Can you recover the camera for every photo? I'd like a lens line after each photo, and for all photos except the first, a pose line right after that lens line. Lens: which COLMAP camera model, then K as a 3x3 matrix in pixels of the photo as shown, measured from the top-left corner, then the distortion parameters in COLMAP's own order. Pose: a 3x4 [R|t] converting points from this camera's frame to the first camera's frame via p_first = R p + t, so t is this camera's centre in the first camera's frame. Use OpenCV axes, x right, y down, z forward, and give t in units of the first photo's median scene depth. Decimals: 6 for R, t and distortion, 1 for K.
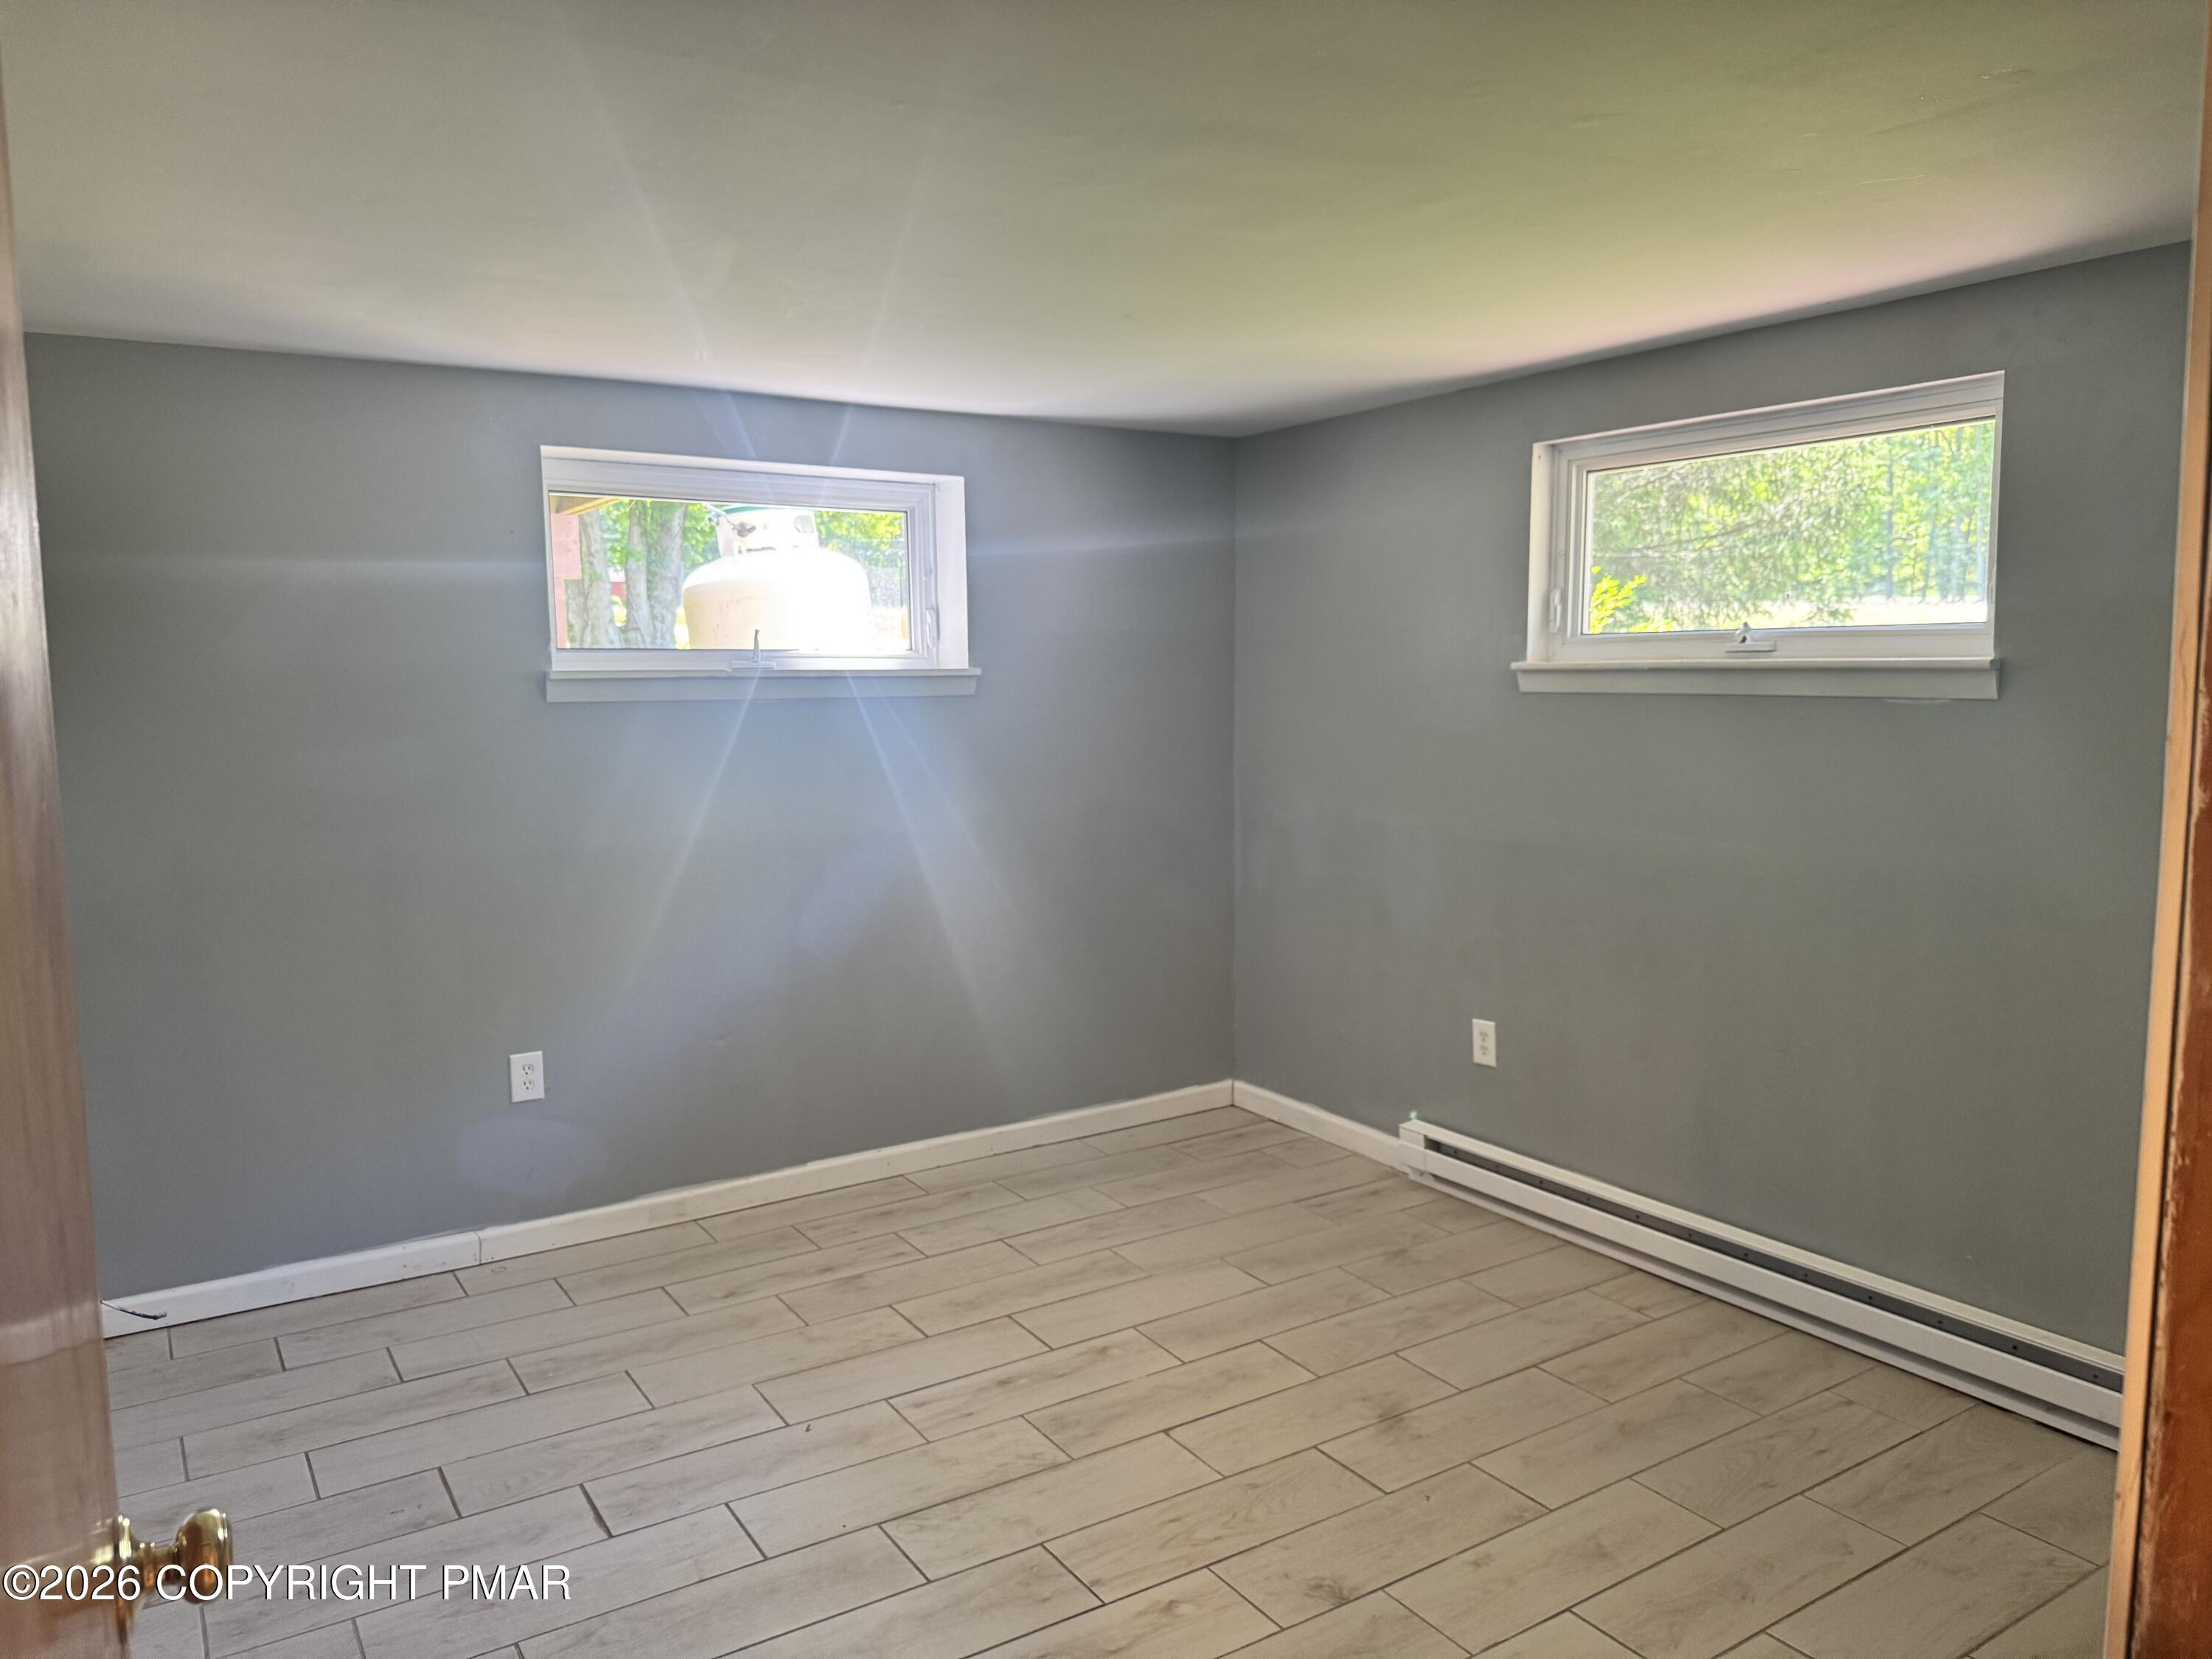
lens RADIAL K [[1565.3, 0, 1105.1], [0, 1565.3, 843.6], [0, 0, 1]] dist [0.095170, -0.128636]
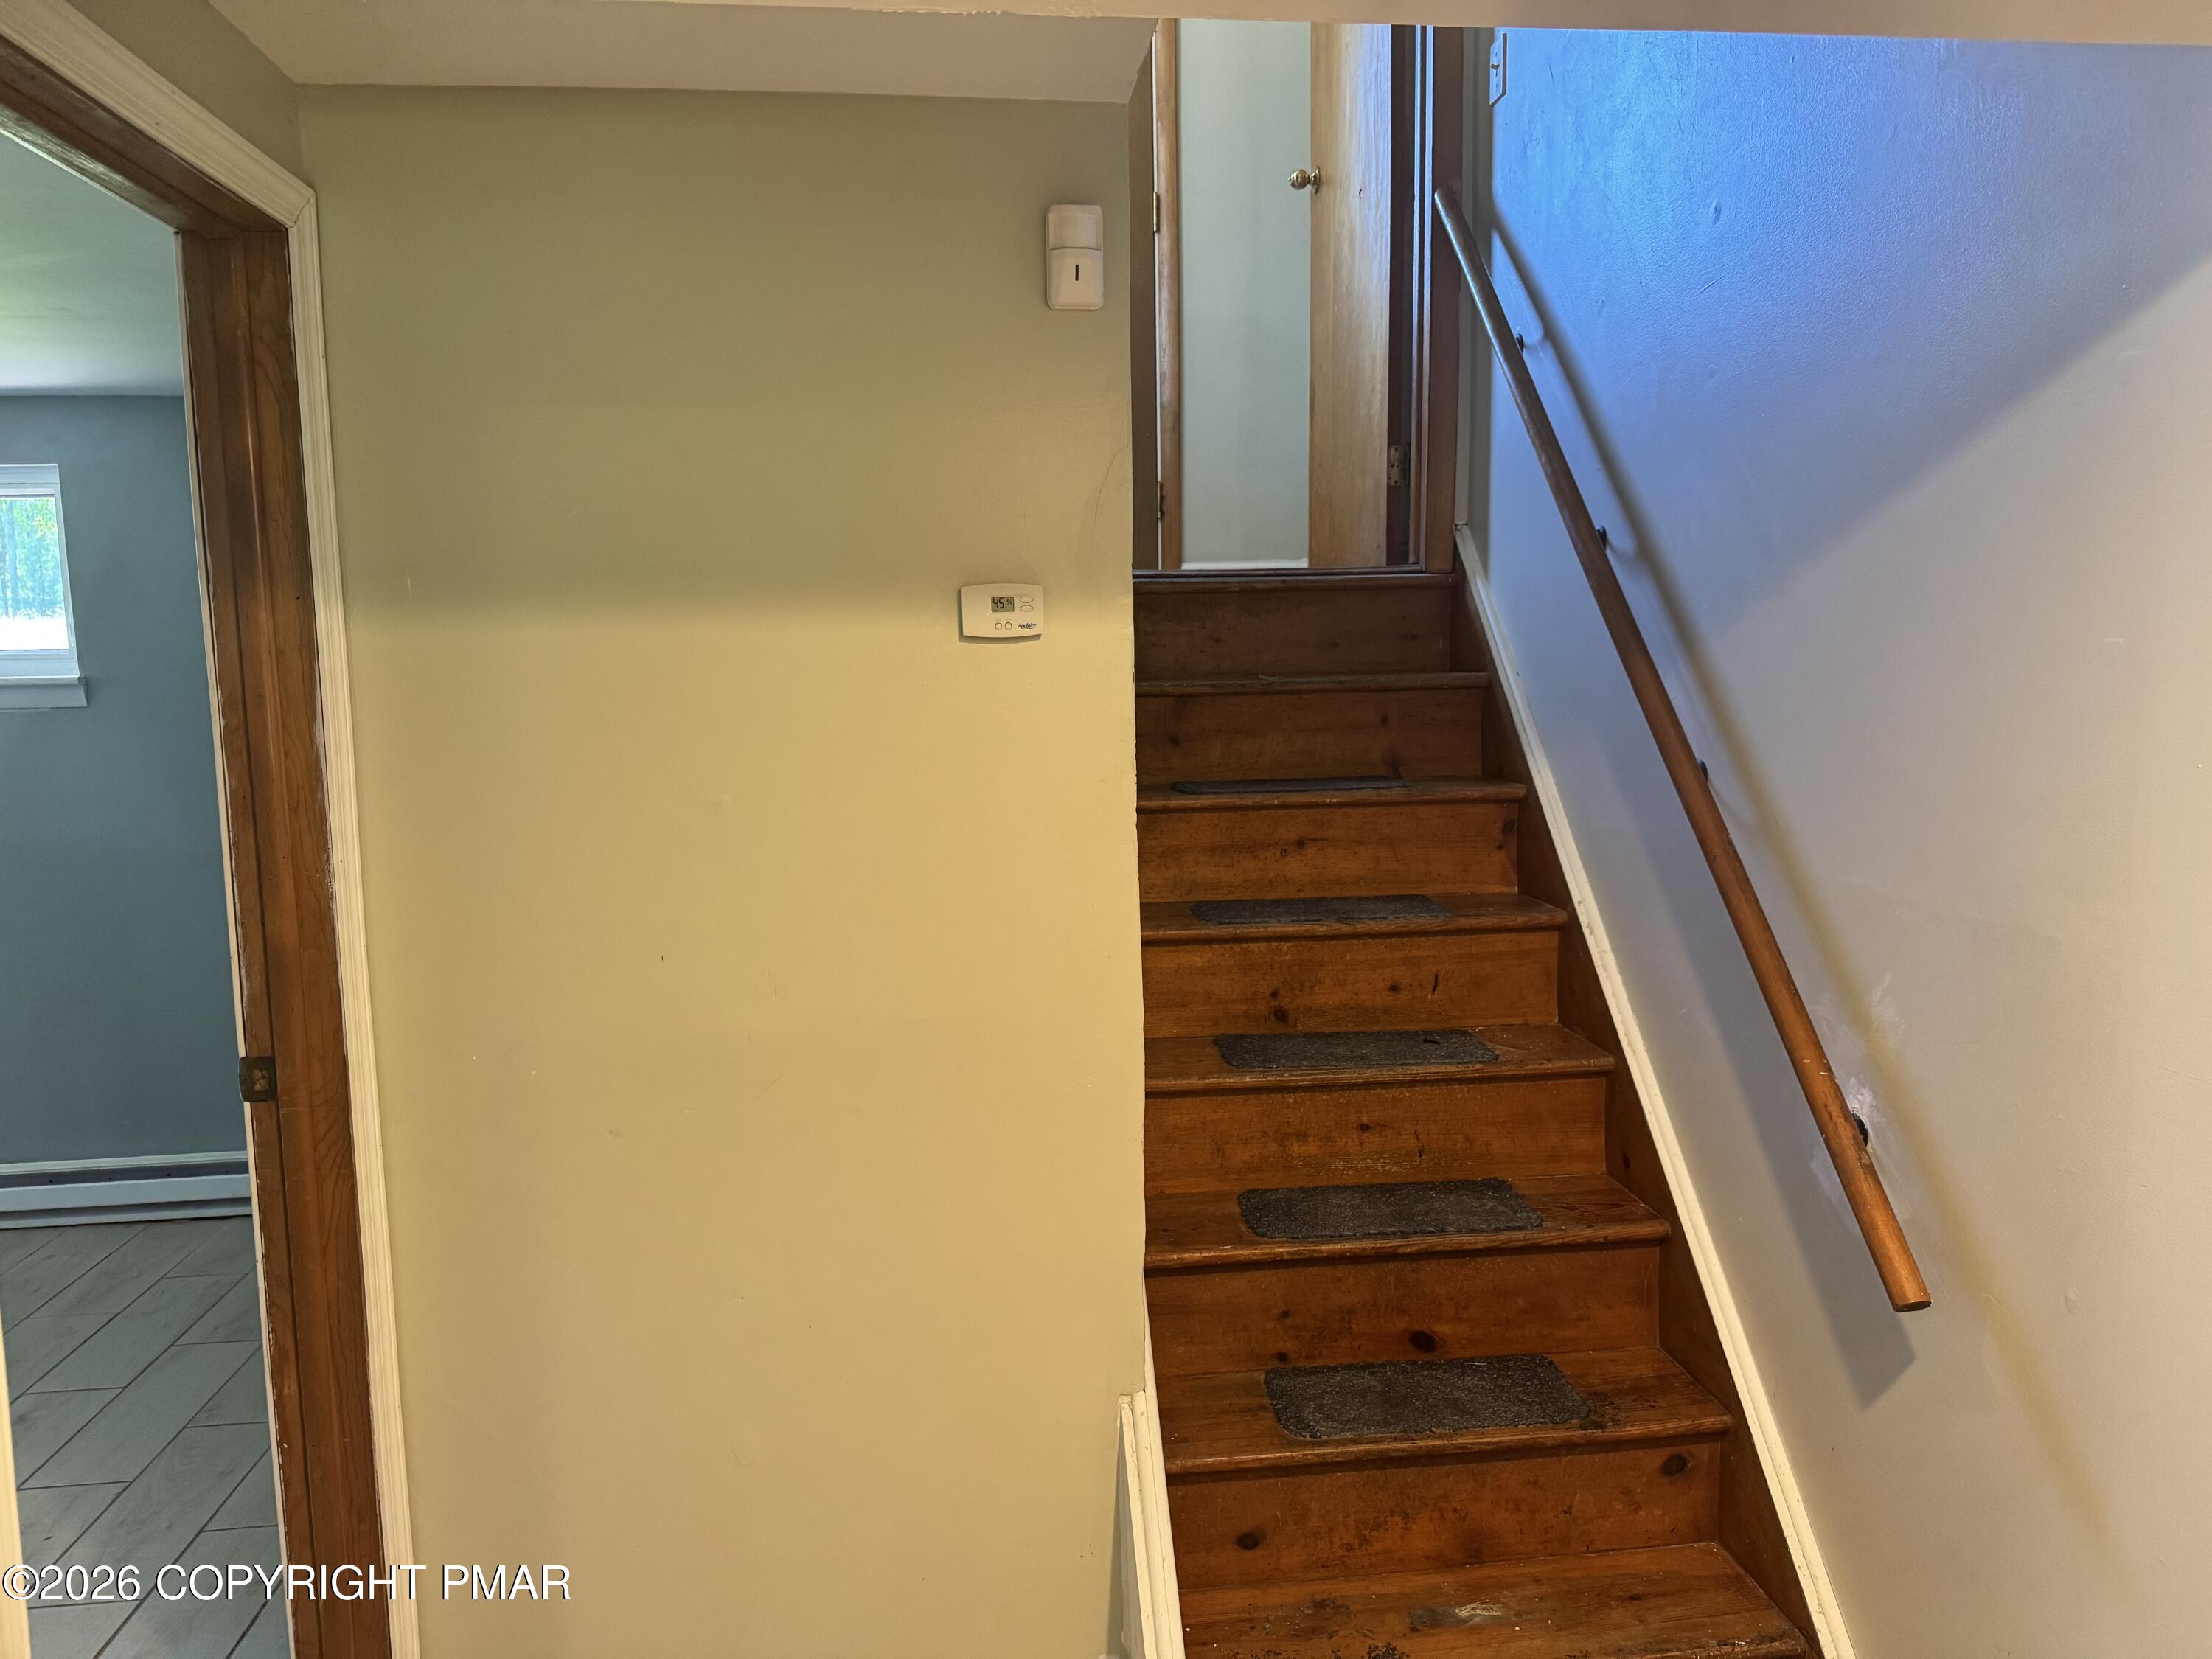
lens RADIAL K [[1560.4, 0, 1106.0], [0, 1560.4, 829.5], [0, 0, 1]] dist [-0.002417, -0.005019]
pose [[0.446762, -0.097724, 0.889299, -0.239947], [0.113592, 0.992168, 0.051963, 0.042705], [-0.887412, 0.077803, 0.454364, -0.361031]]
